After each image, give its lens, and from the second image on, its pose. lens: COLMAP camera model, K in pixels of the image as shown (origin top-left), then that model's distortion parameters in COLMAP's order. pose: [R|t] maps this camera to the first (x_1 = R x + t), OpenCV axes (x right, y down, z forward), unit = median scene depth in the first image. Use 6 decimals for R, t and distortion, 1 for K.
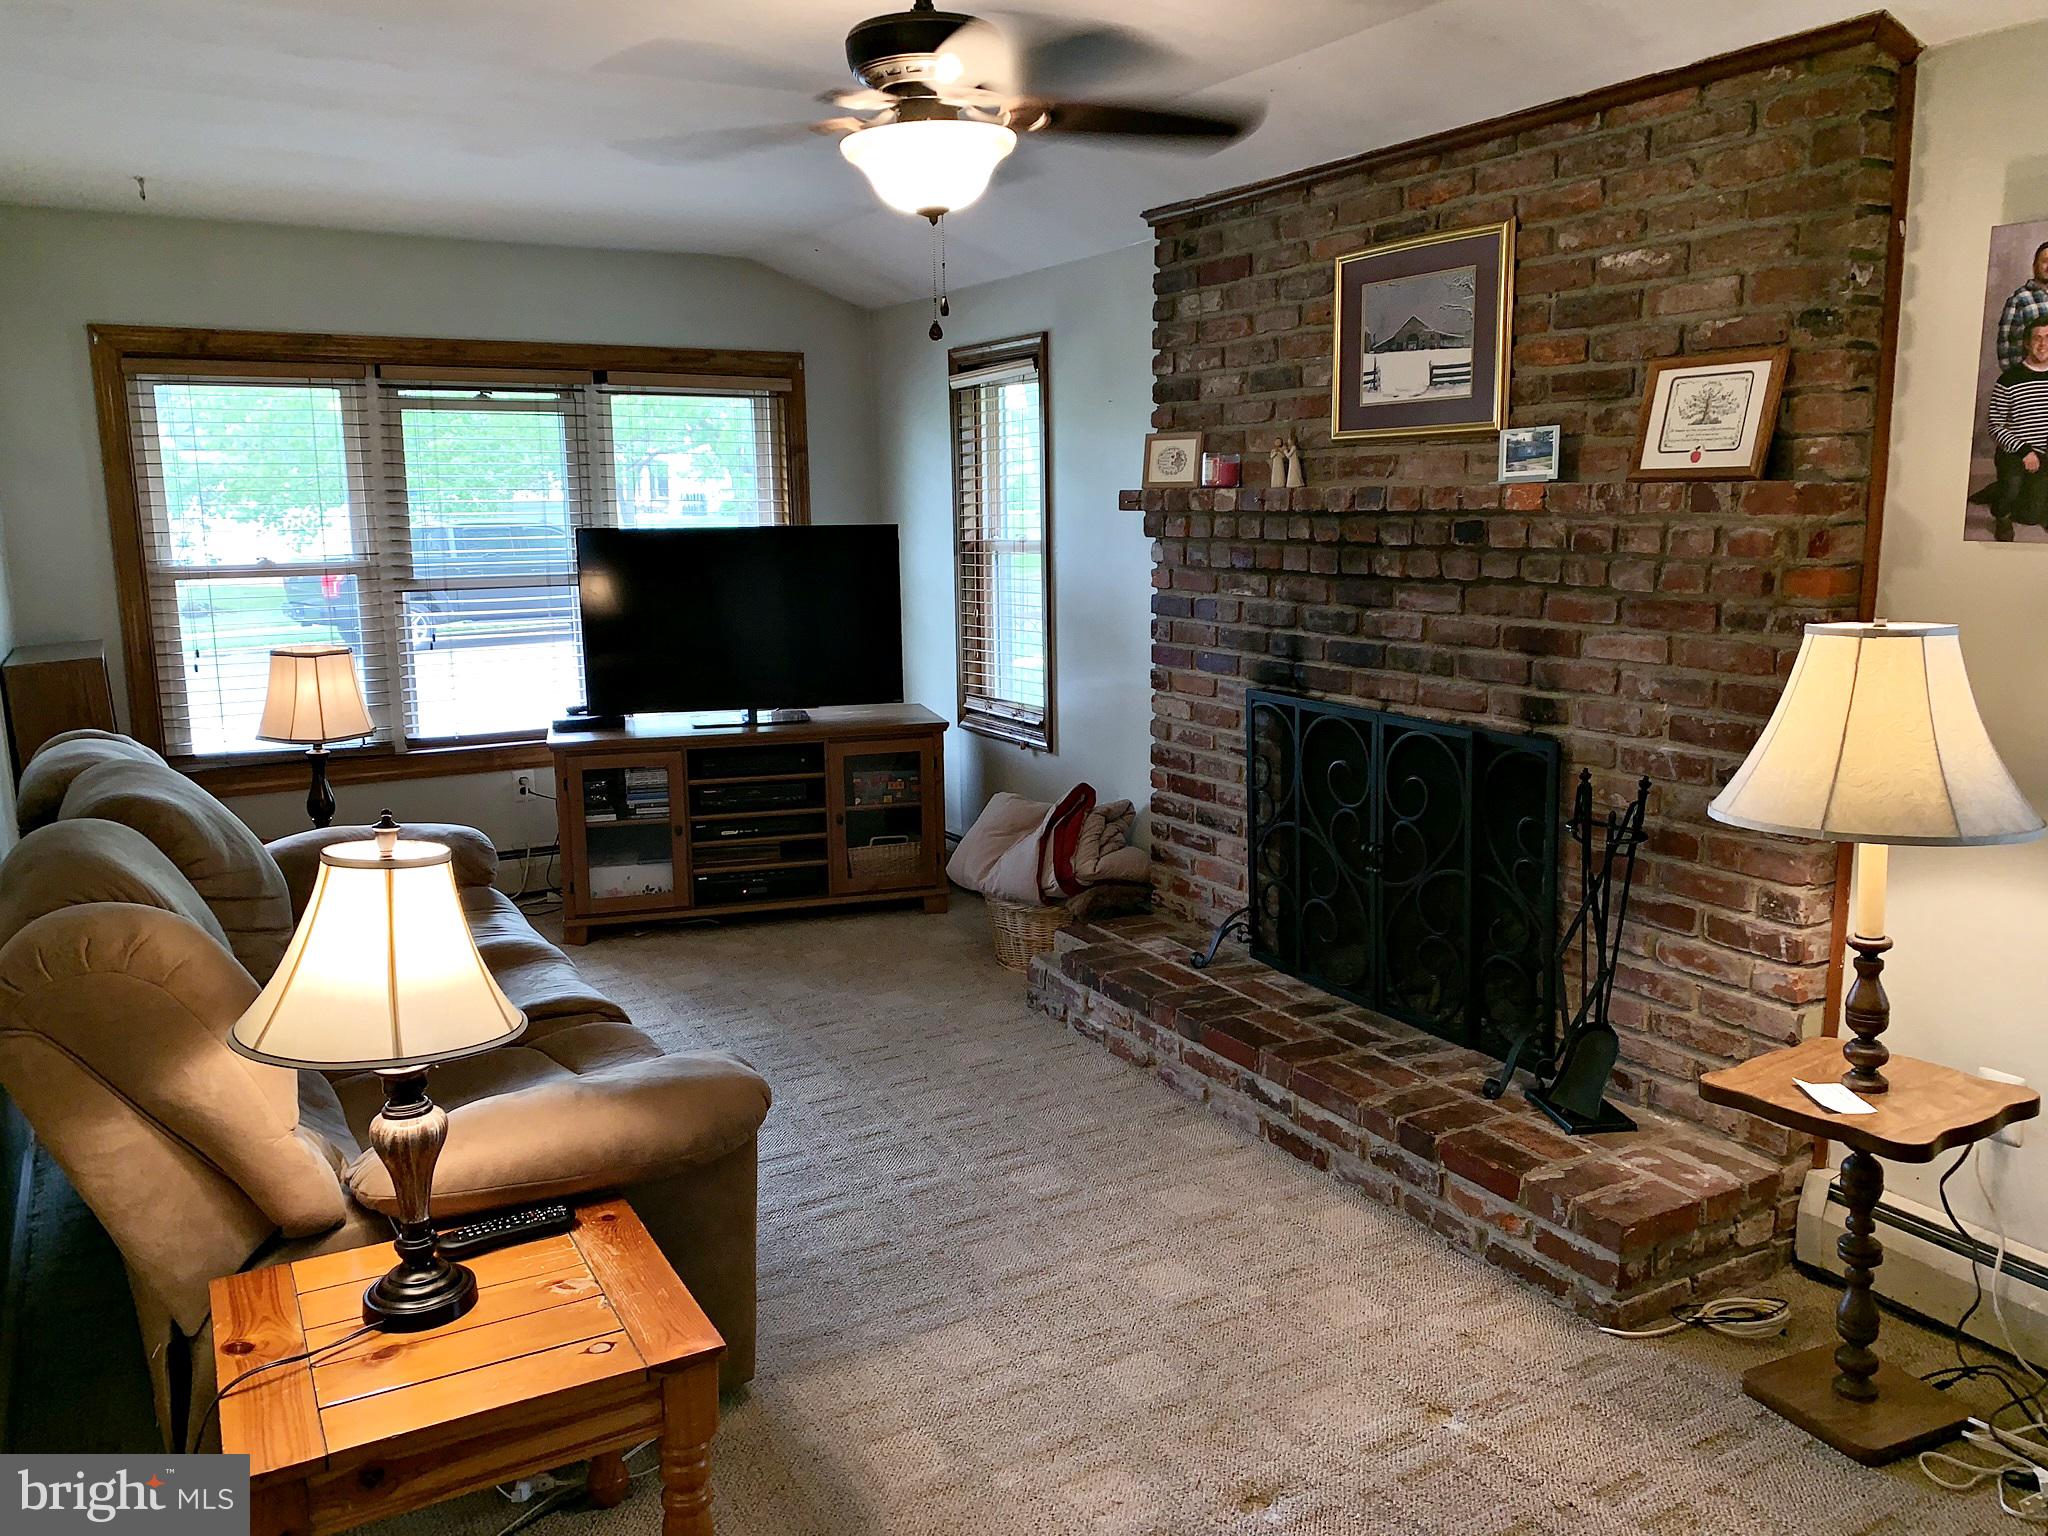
lens RADIAL K [[1549.5, 0, 1017.0], [0, 1549.5, 774.8], [0, 0, 1]] dist [0.063640, -0.070795]
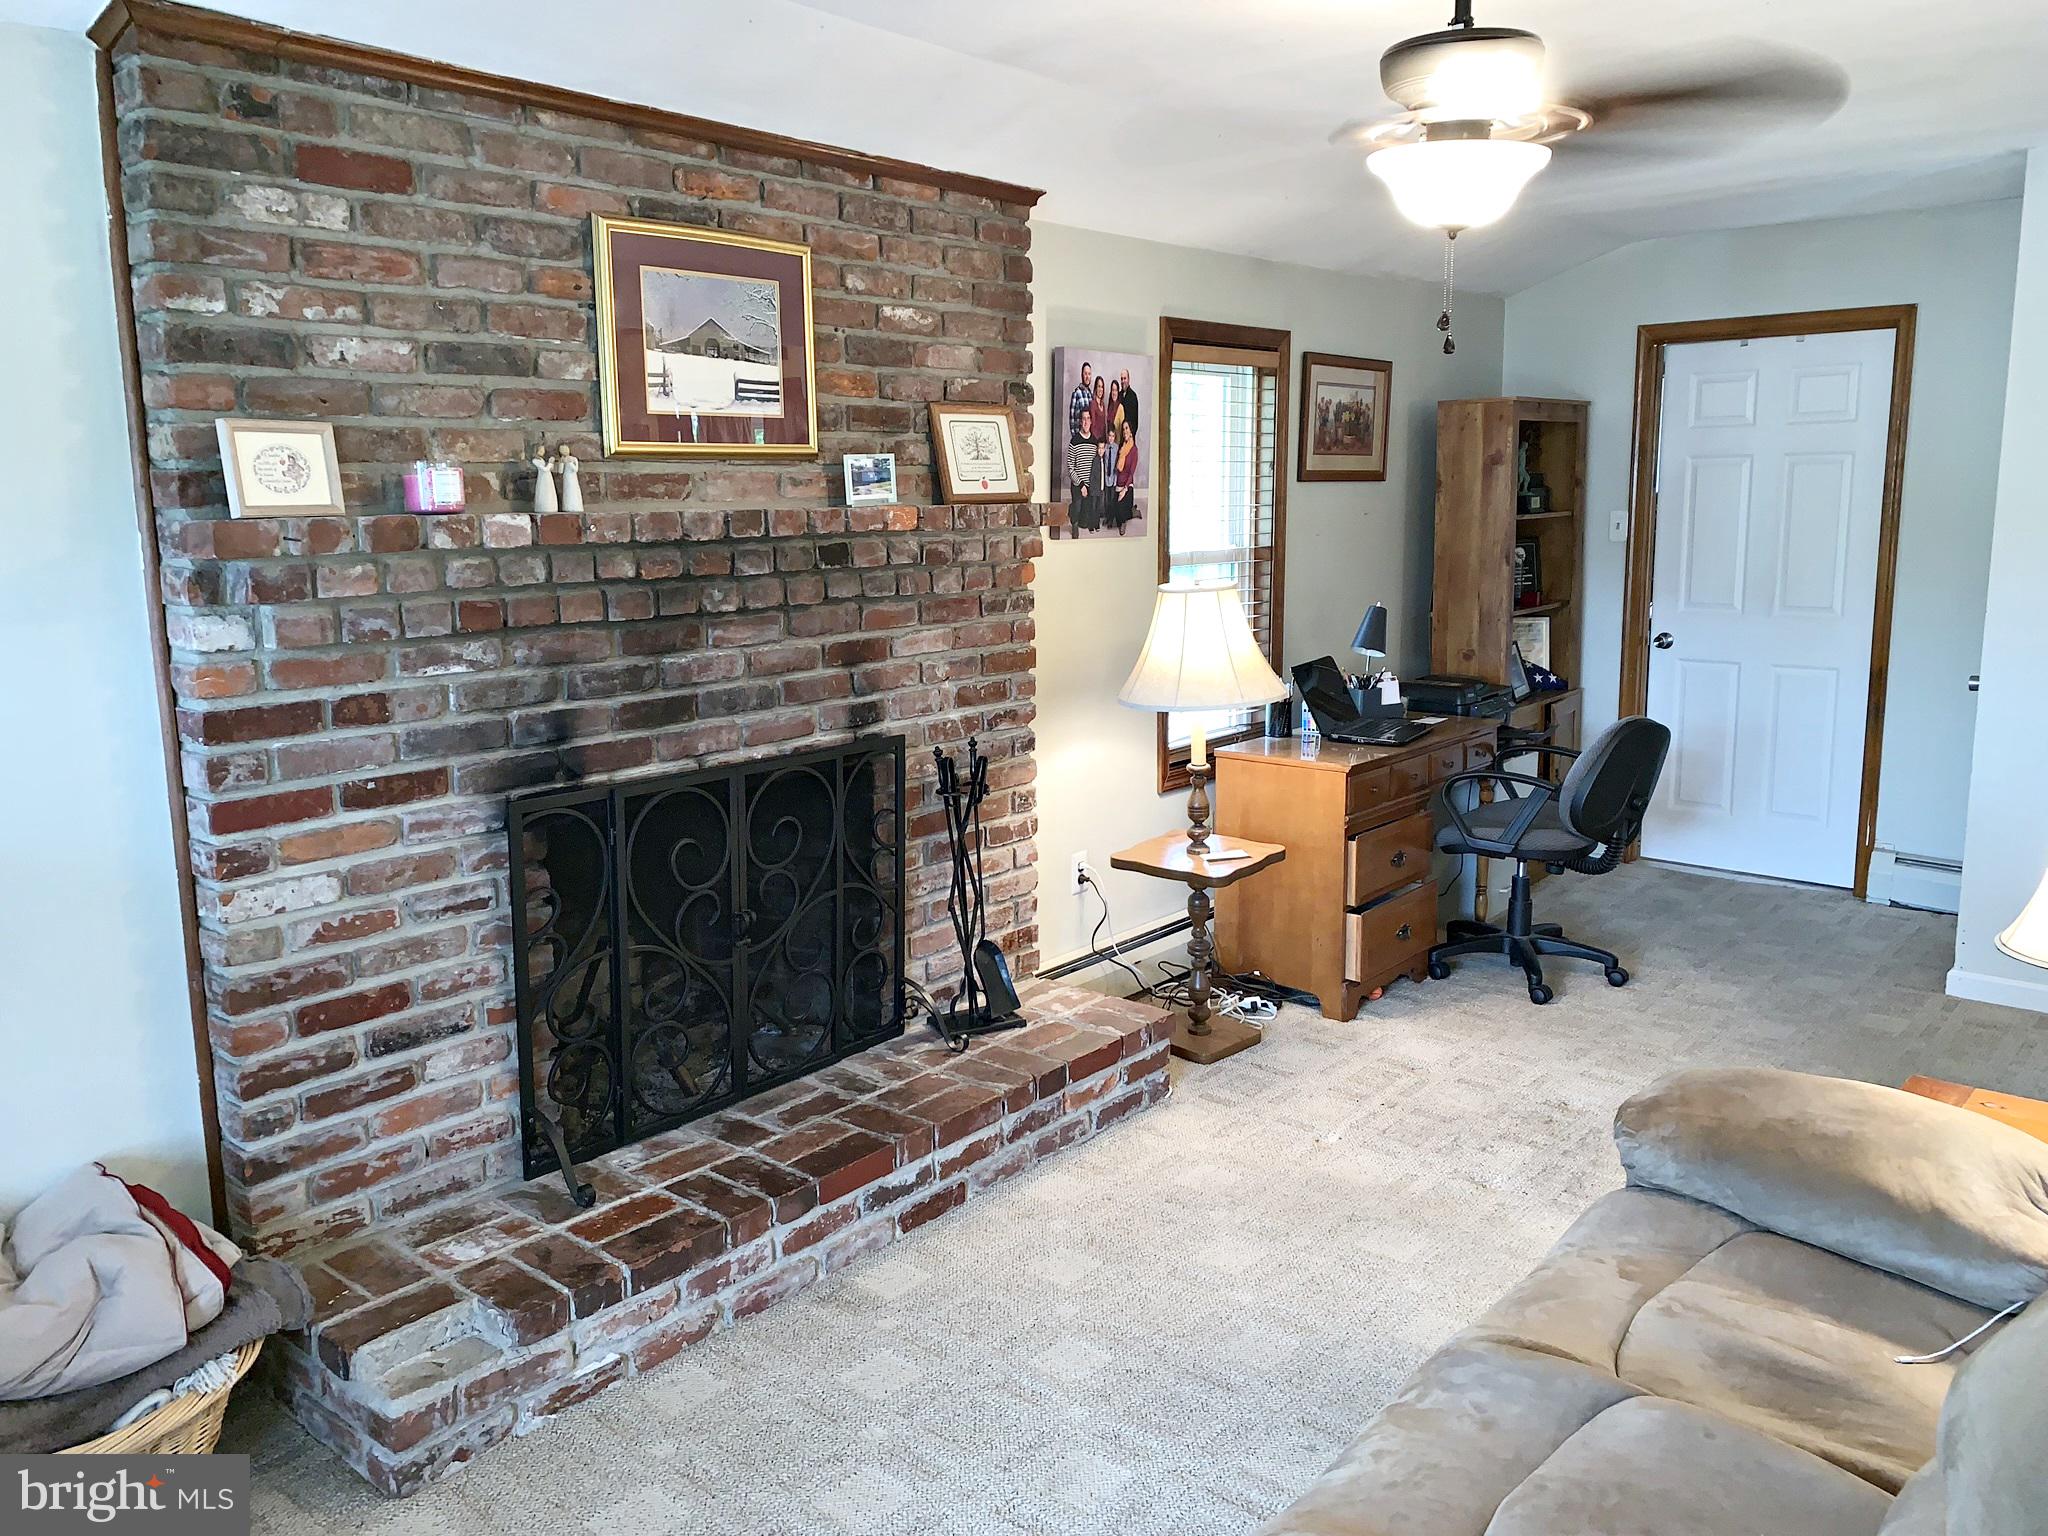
lens RADIAL K [[1549.5, 0, 1022.1], [0, 1549.5, 757.7], [0, 0, 1]] dist [0.063640, -0.070795]
pose [[-0.338530, -0.158231, 0.927556, -0.561821], [0.176690, 0.957535, 0.227832, -0.190319], [-0.924218, 0.241018, -0.296197, 0.978068]]
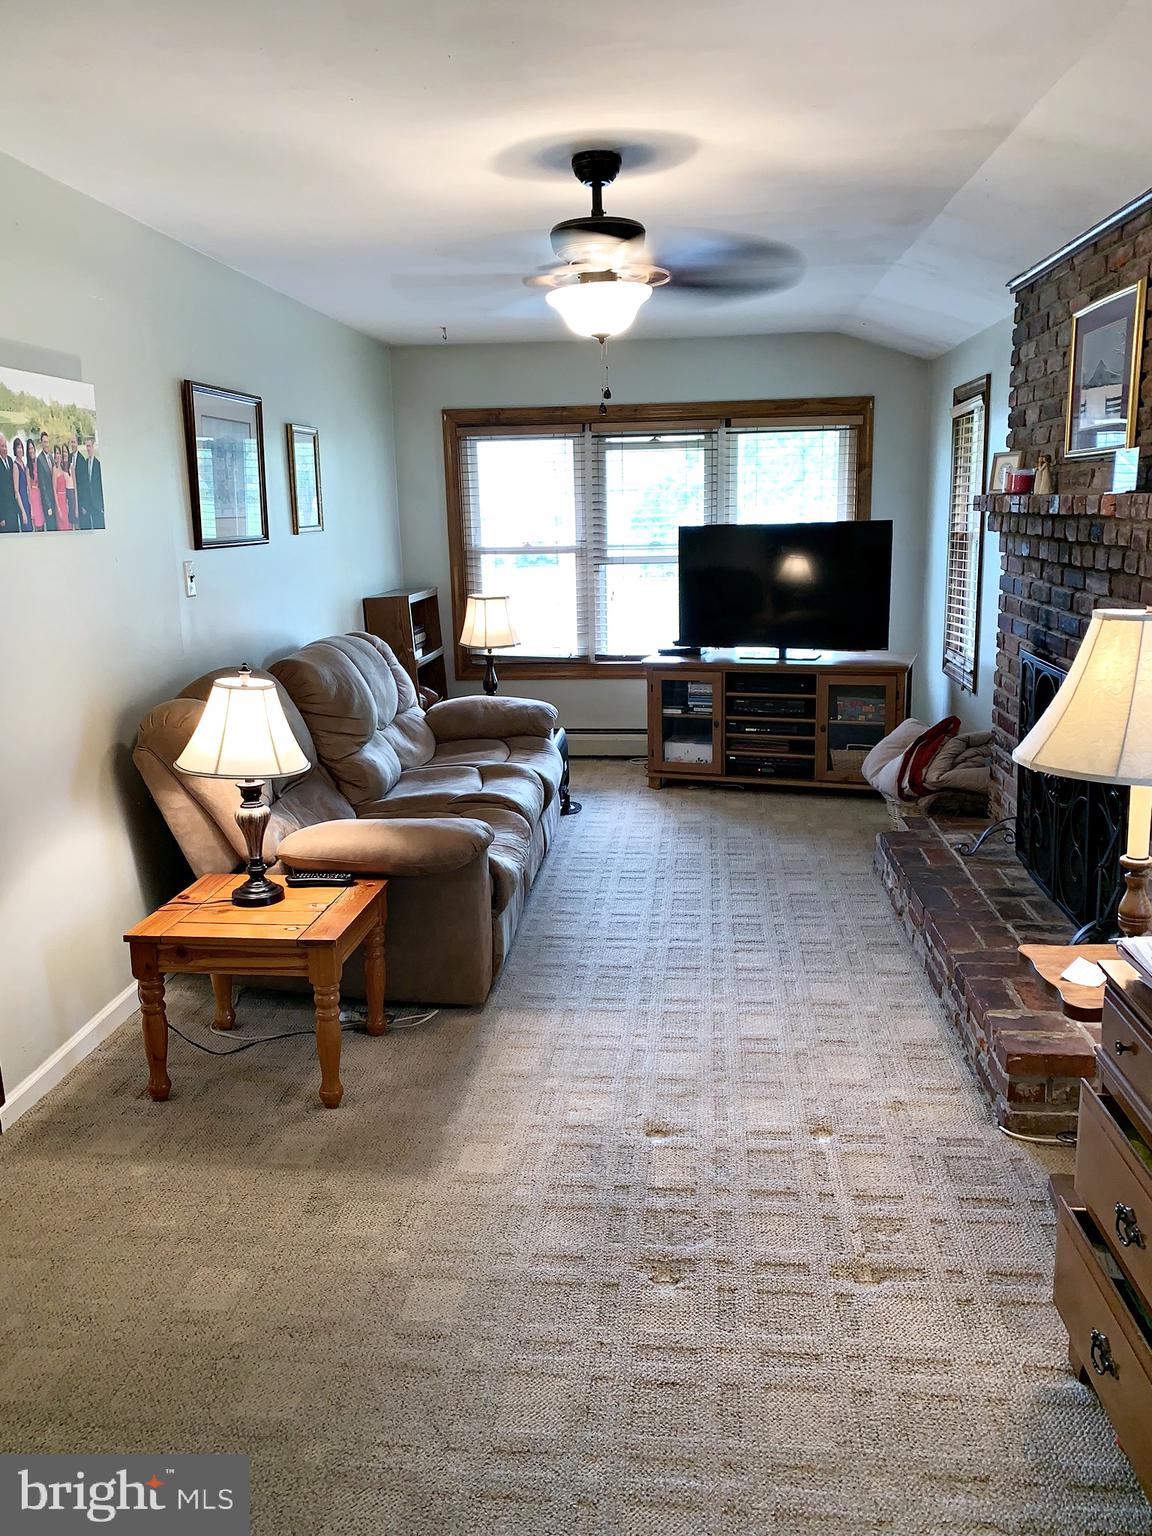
lens RADIAL K [[1162.1, 0, 587.6], [0, 1162.1, 772.7], [0, 0, 1]] dist [0.063640, -0.070795]
pose [[0.820156, 0.123730, -0.558600, 0.407619], [-0.091936, 0.992149, 0.084777, -0.002770], [0.564705, -0.018175, 0.825093, -0.023613]]
